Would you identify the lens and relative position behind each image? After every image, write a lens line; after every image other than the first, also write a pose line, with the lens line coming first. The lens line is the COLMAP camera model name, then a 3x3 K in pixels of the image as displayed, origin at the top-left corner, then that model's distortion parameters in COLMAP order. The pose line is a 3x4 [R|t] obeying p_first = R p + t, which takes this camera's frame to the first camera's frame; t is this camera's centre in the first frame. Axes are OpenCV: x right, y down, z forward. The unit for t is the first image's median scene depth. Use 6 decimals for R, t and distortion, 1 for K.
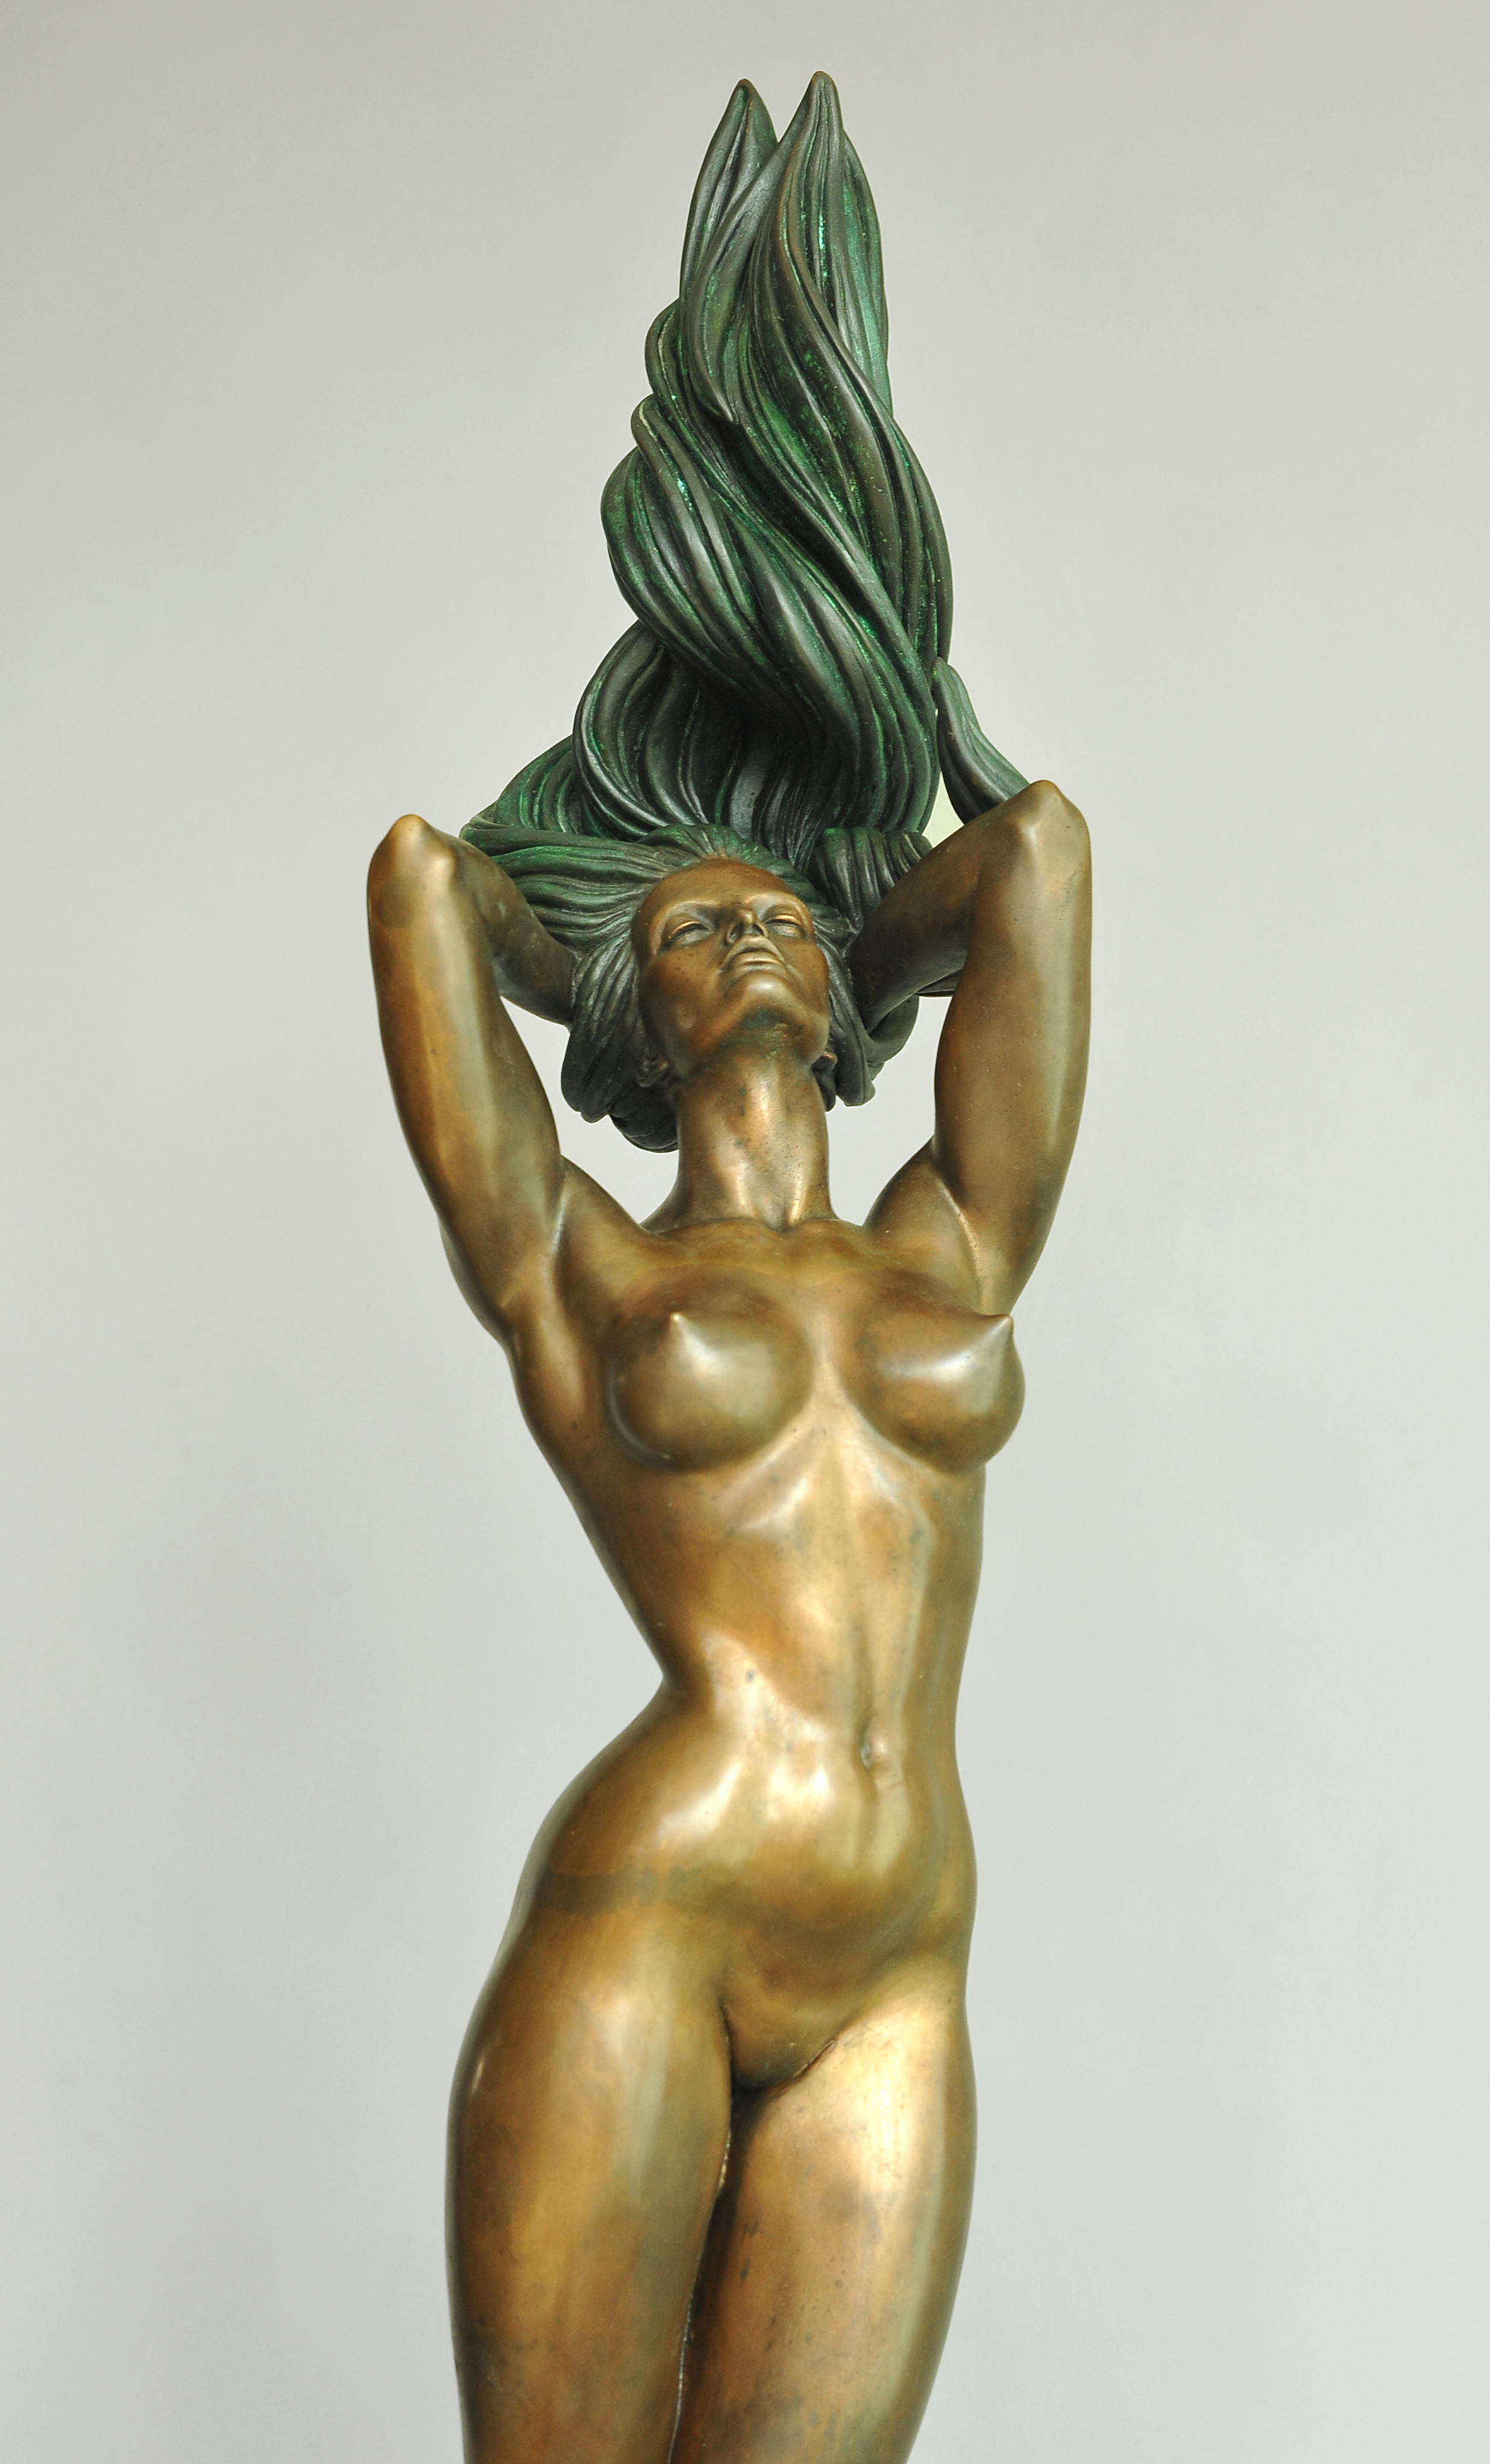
lens RADIAL K [[3854.6, 0, 745.0], [0, 3854.6, 1232.0], [0, 0, 1]] dist [-0.069973, -0.097690]
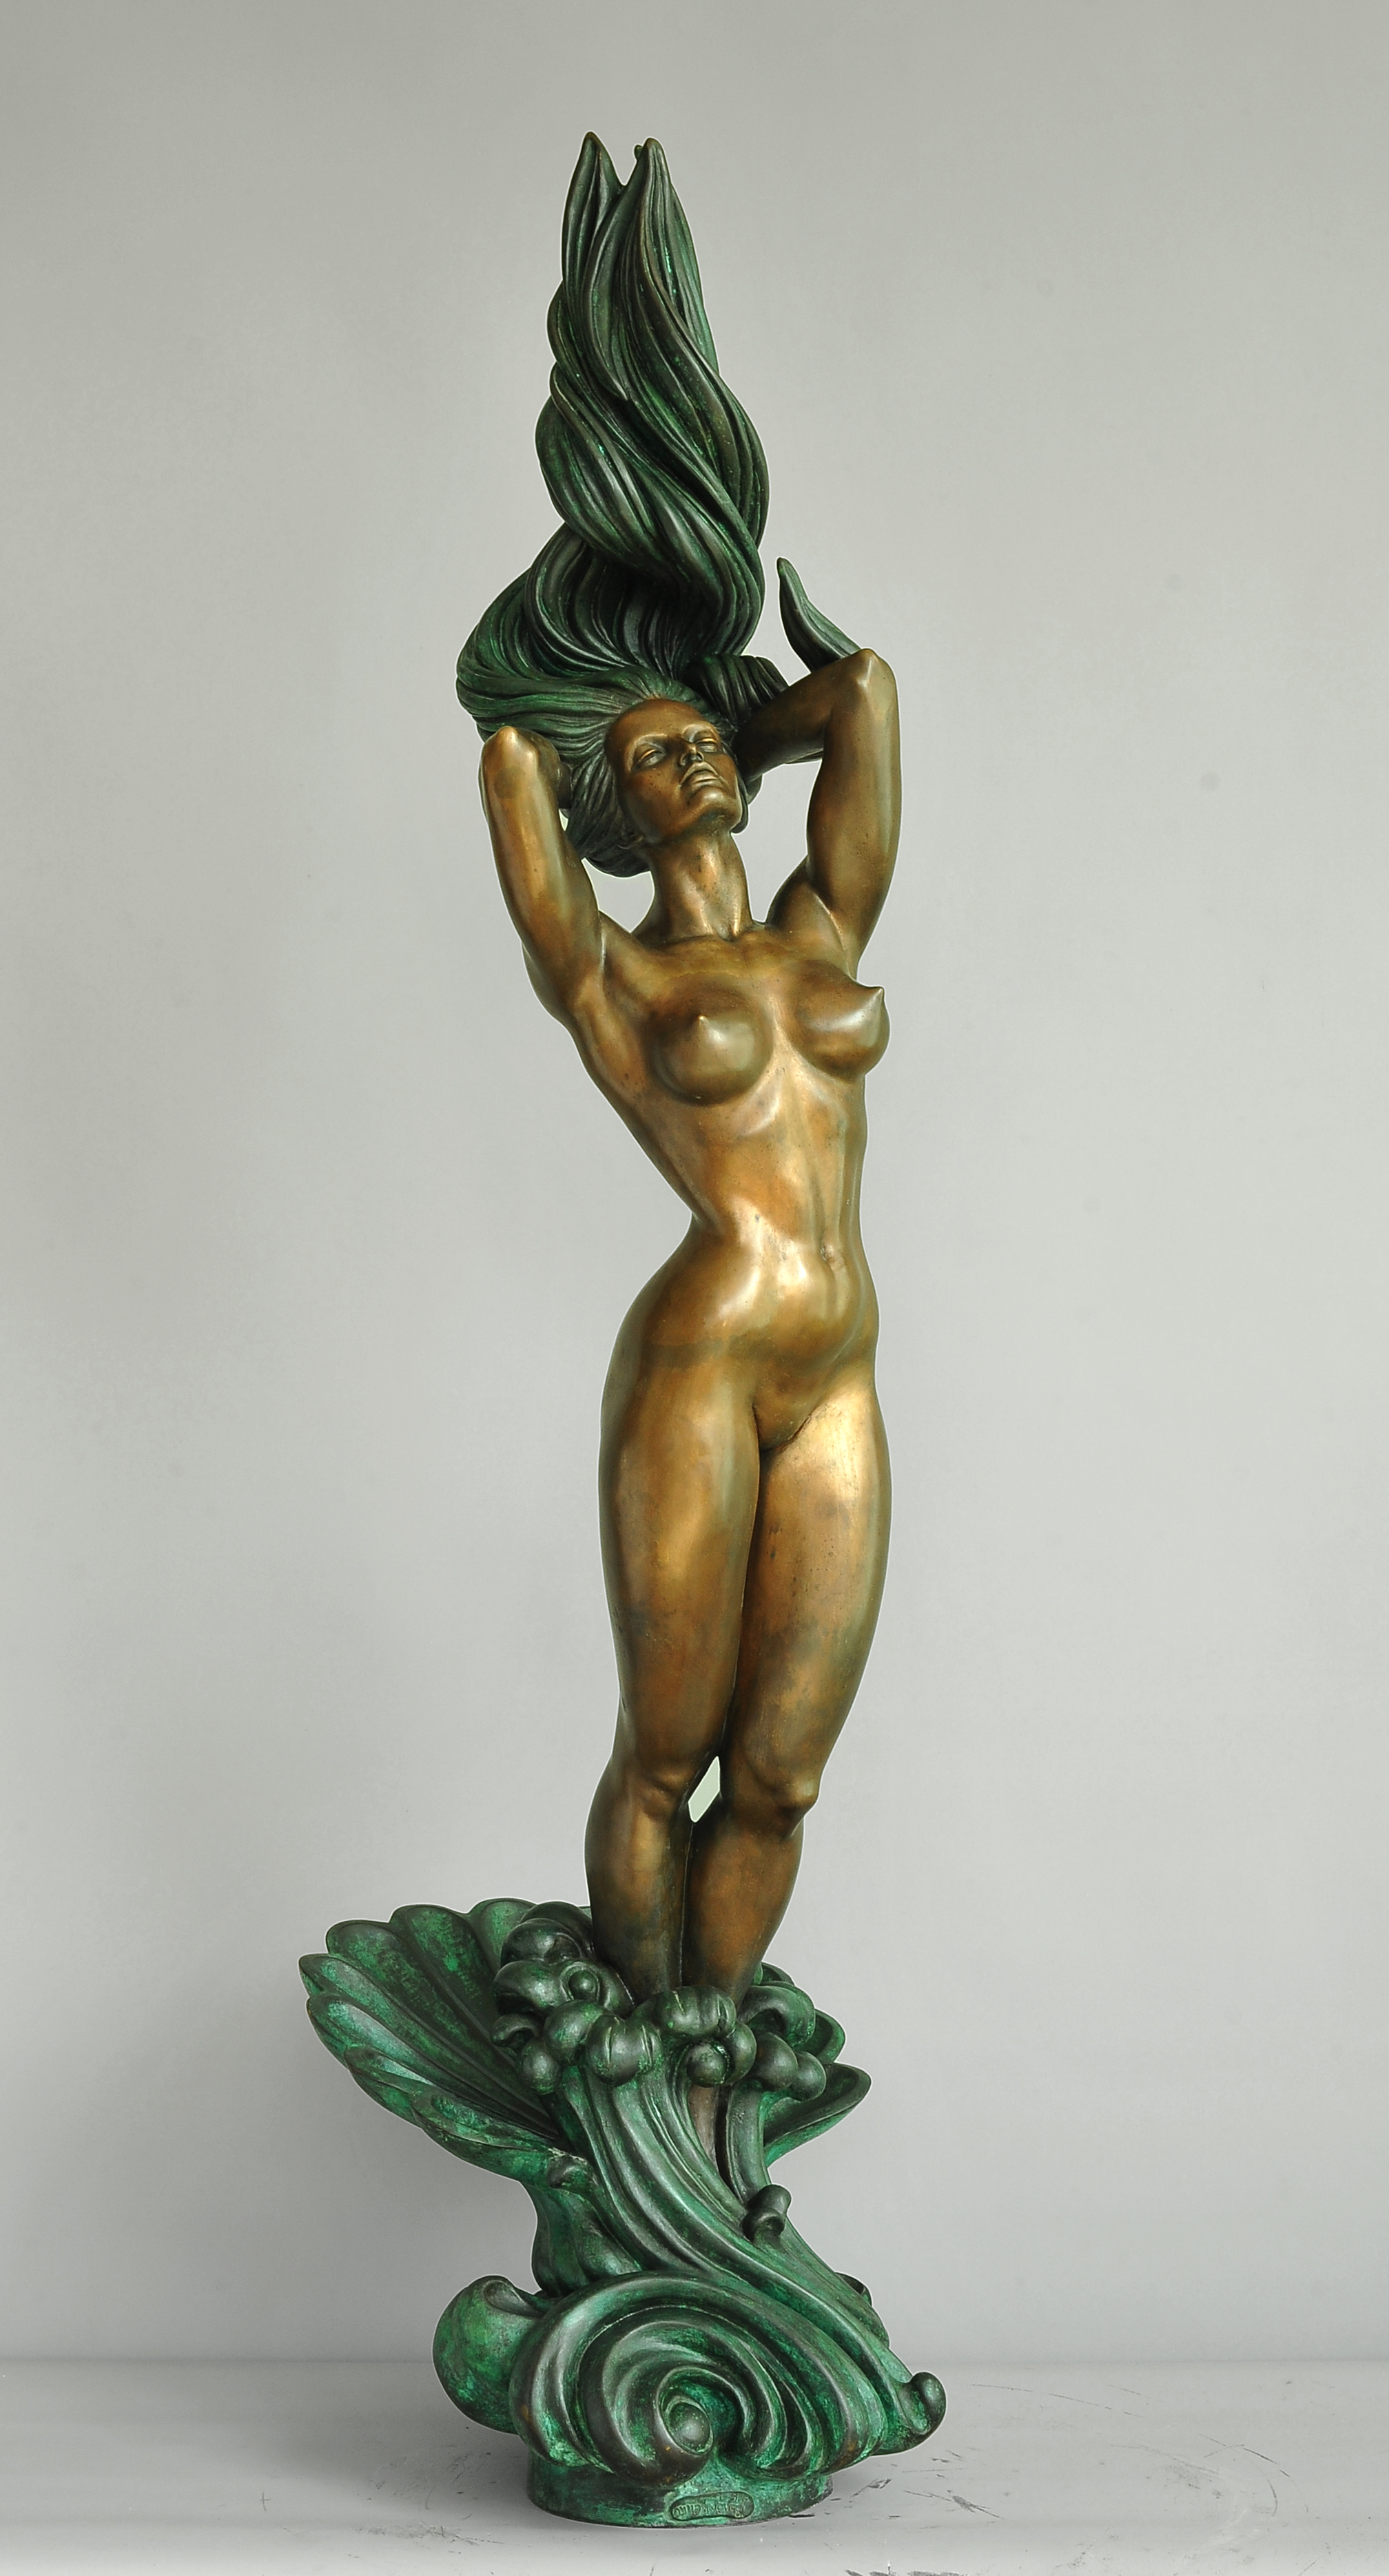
lens RADIAL K [[4401.6, 0, 694.5], [0, 4401.6, 1288.0], [0, 0, 1]] dist [0.003122, -0.035996]
pose [[0.977337, -0.121121, 0.173616, -0.344428], [0.077923, 0.968396, 0.236934, -0.298419], [-0.196827, -0.218035, 0.955887, -0.809618]]
